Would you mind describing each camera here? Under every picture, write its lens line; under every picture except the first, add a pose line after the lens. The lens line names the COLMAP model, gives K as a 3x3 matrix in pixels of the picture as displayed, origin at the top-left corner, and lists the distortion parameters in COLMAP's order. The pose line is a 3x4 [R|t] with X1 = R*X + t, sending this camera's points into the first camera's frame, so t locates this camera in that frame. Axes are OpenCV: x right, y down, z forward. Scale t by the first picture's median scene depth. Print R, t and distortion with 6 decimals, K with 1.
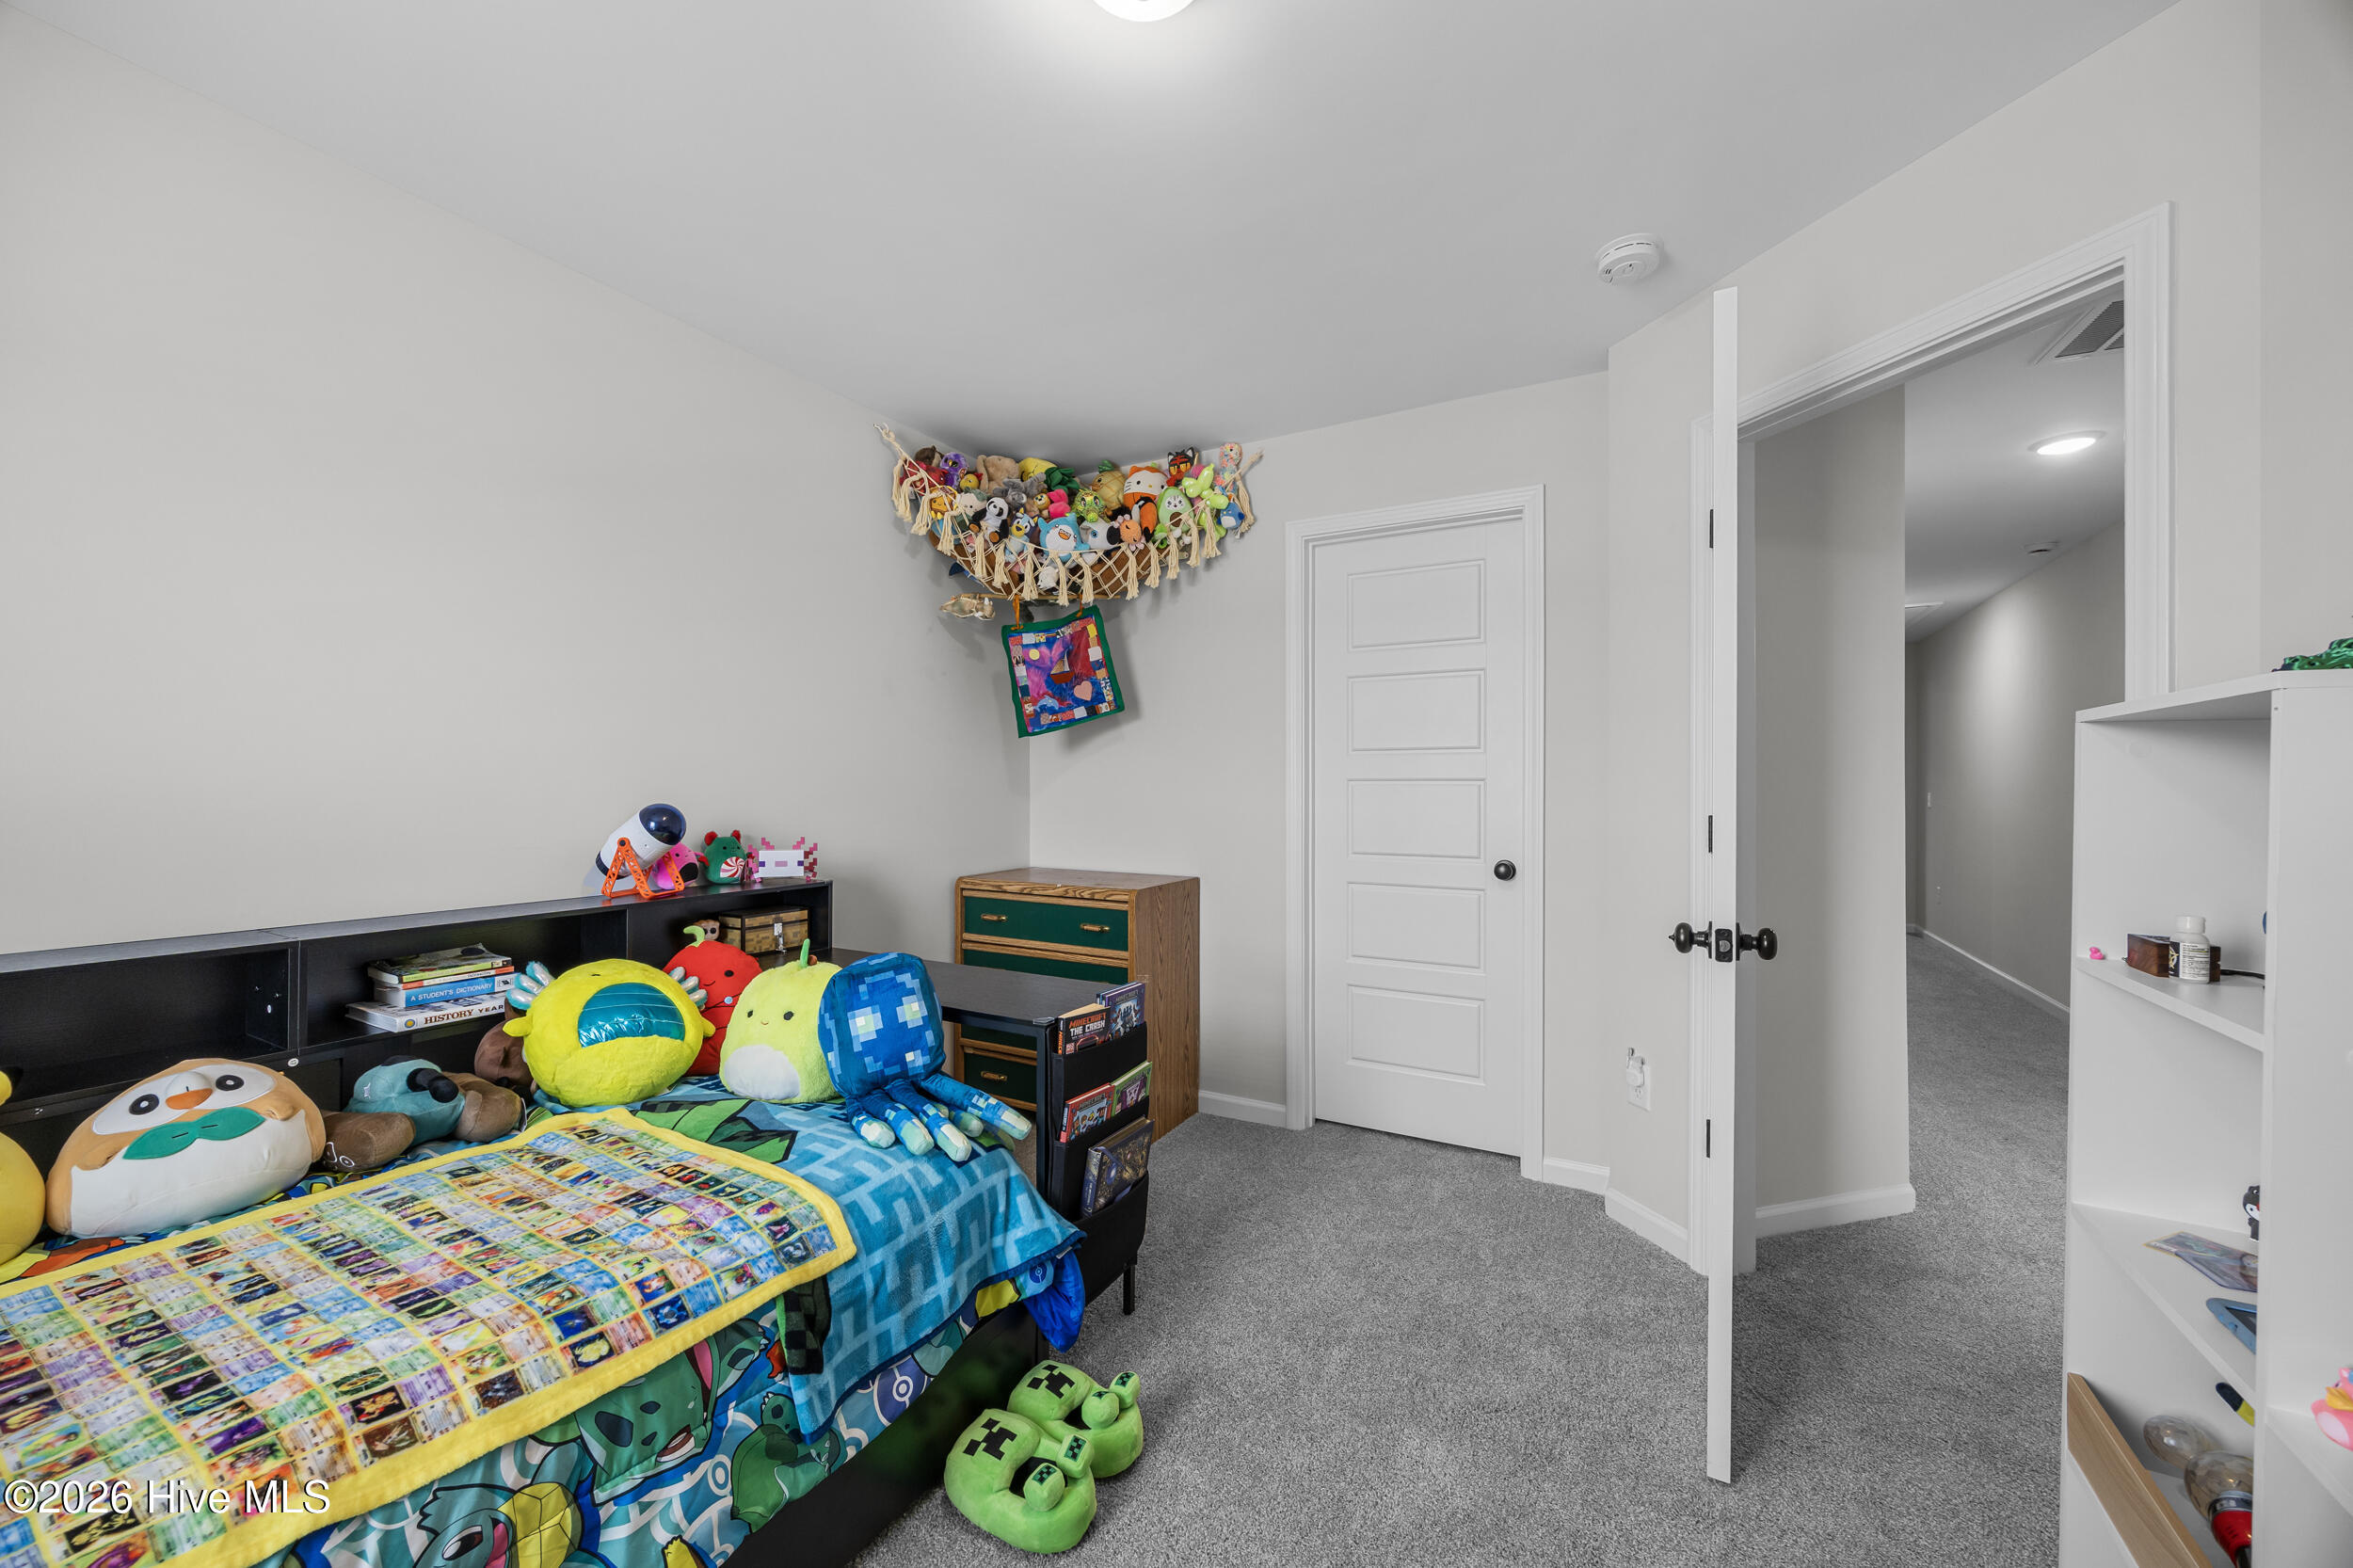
lens RADIAL K [[903.0, 0, 1164.7], [0, 903.0, 789.3], [0, 0, 1]] dist [0.000887, -0.000022]
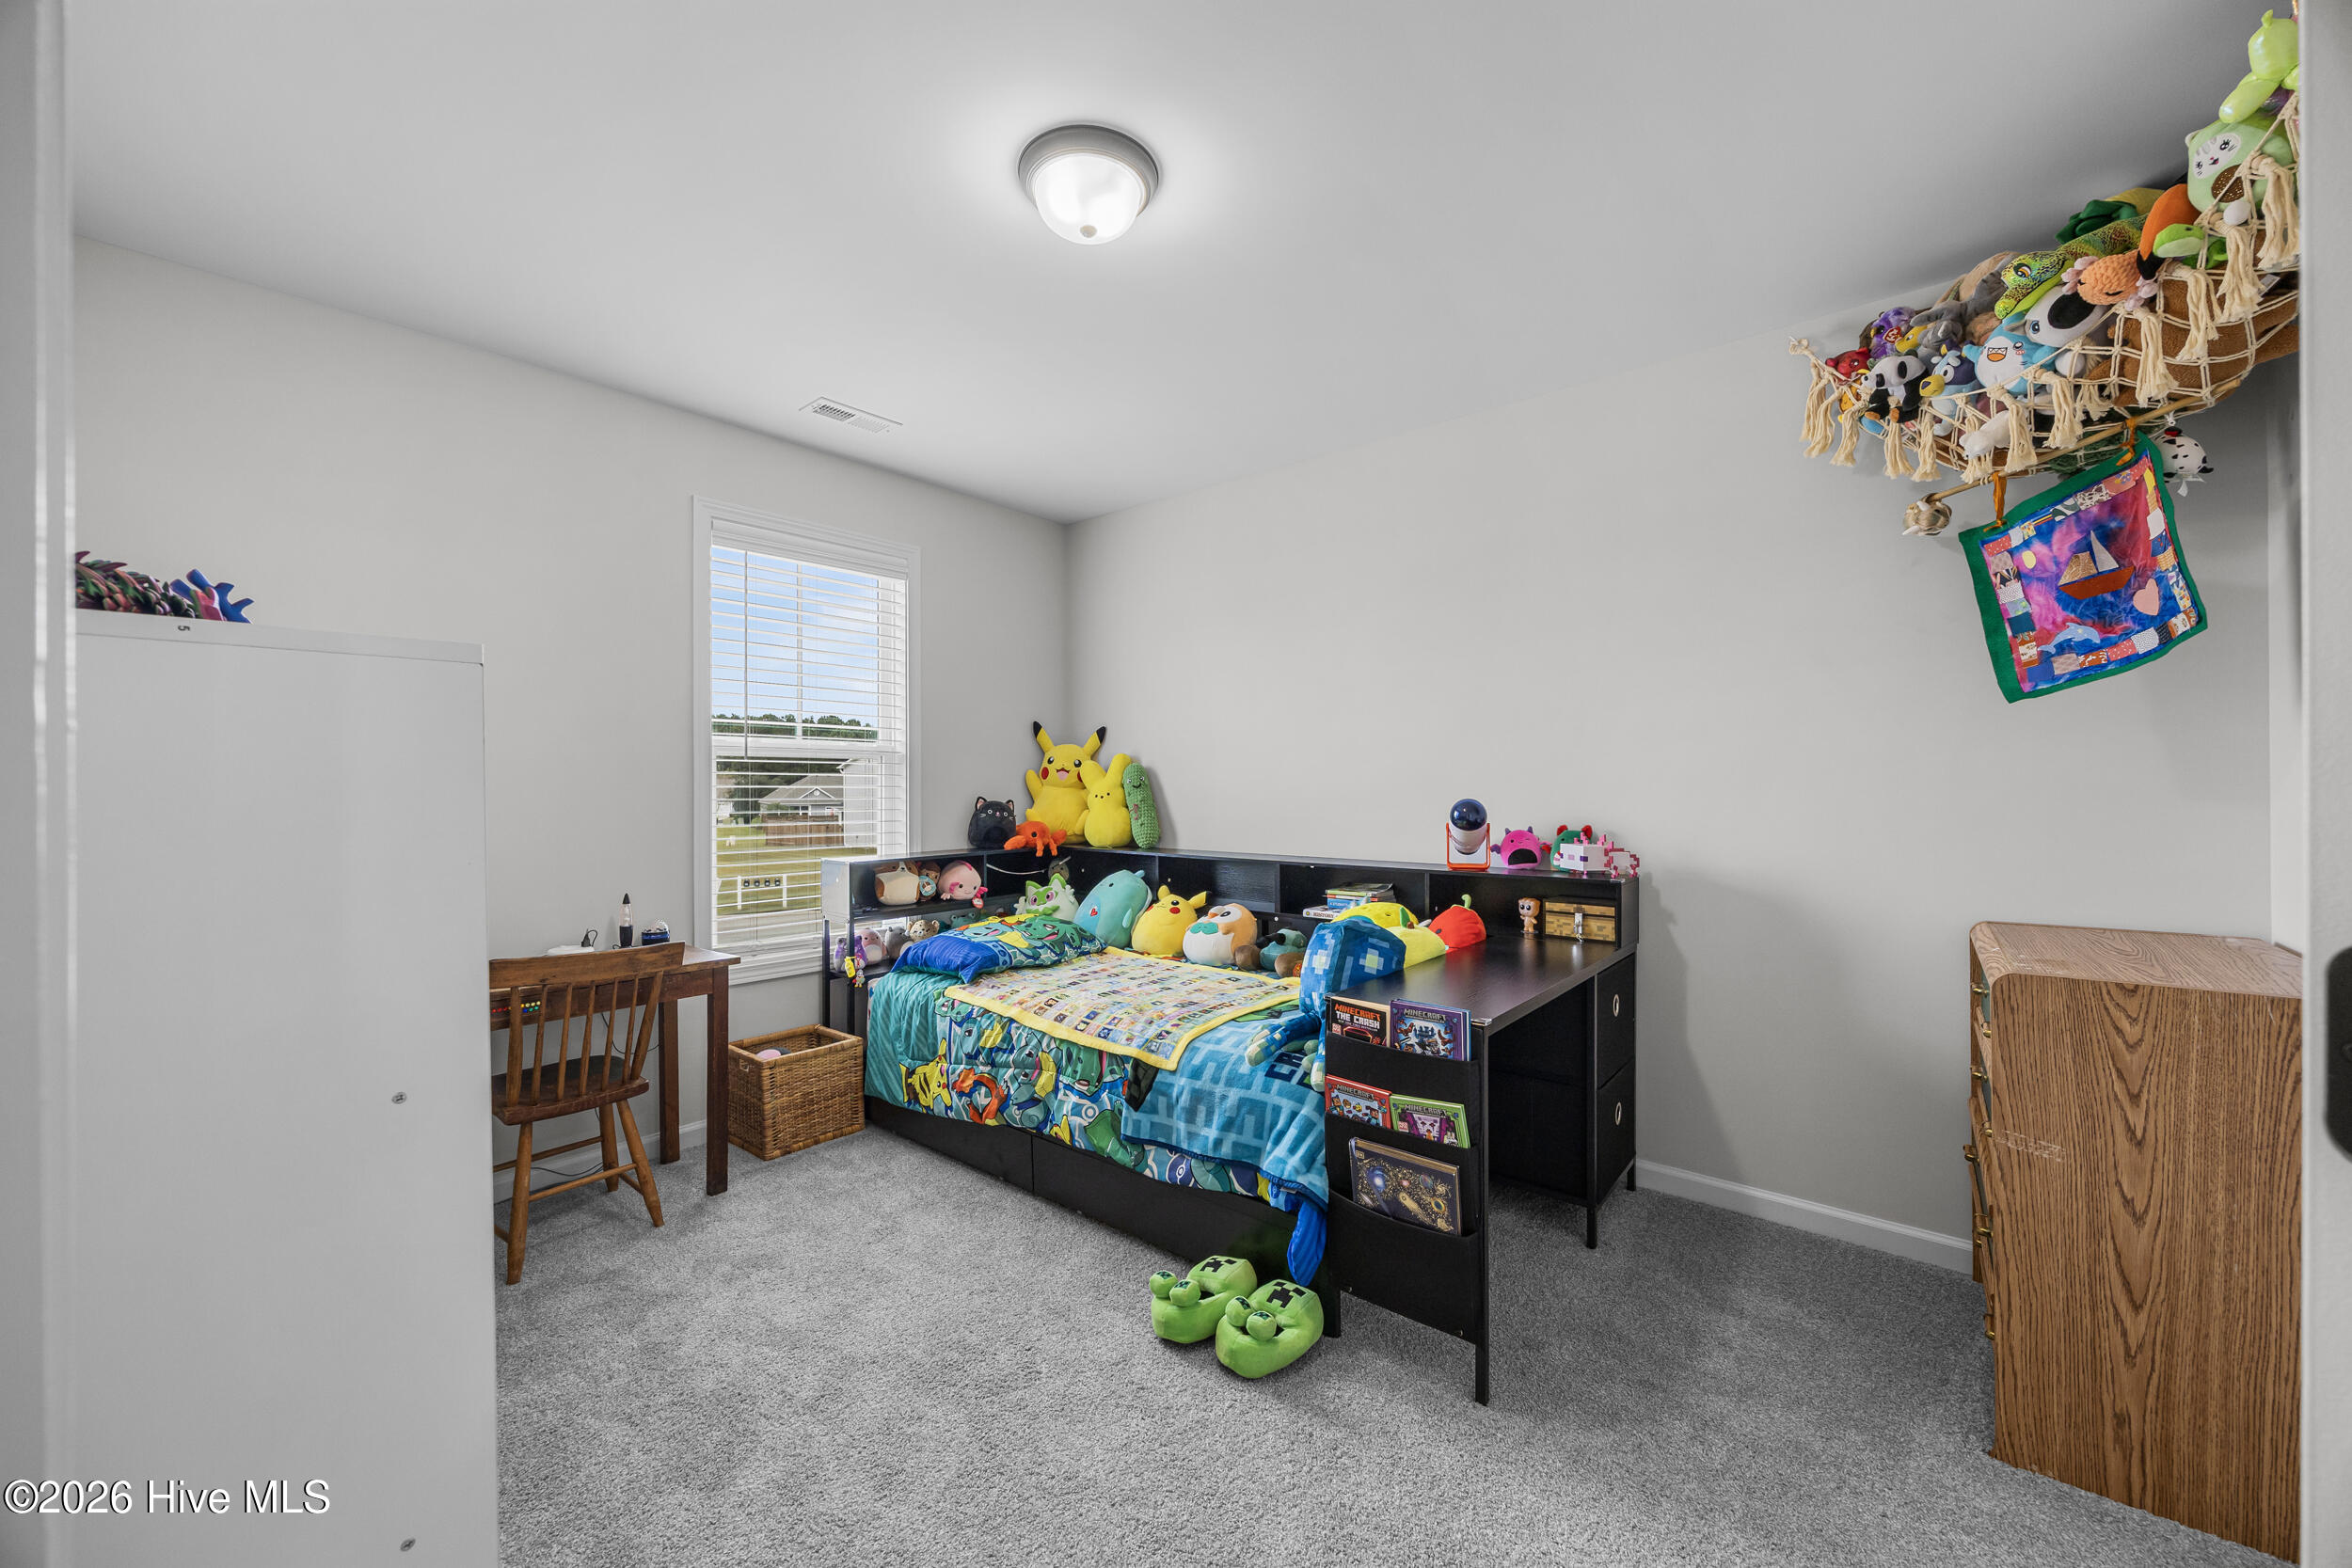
lens RADIAL K [[902.6, 0, 1165.2], [0, 902.6, 785.6], [0, 0, 1]] dist [0.000887, -0.000022]
pose [[-0.194250, -0.003836, -0.980945, 0.565213], [-0.001602, 0.999992, -0.003593, 0.001846], [0.980951, 0.000874, -0.194255, 0.579537]]
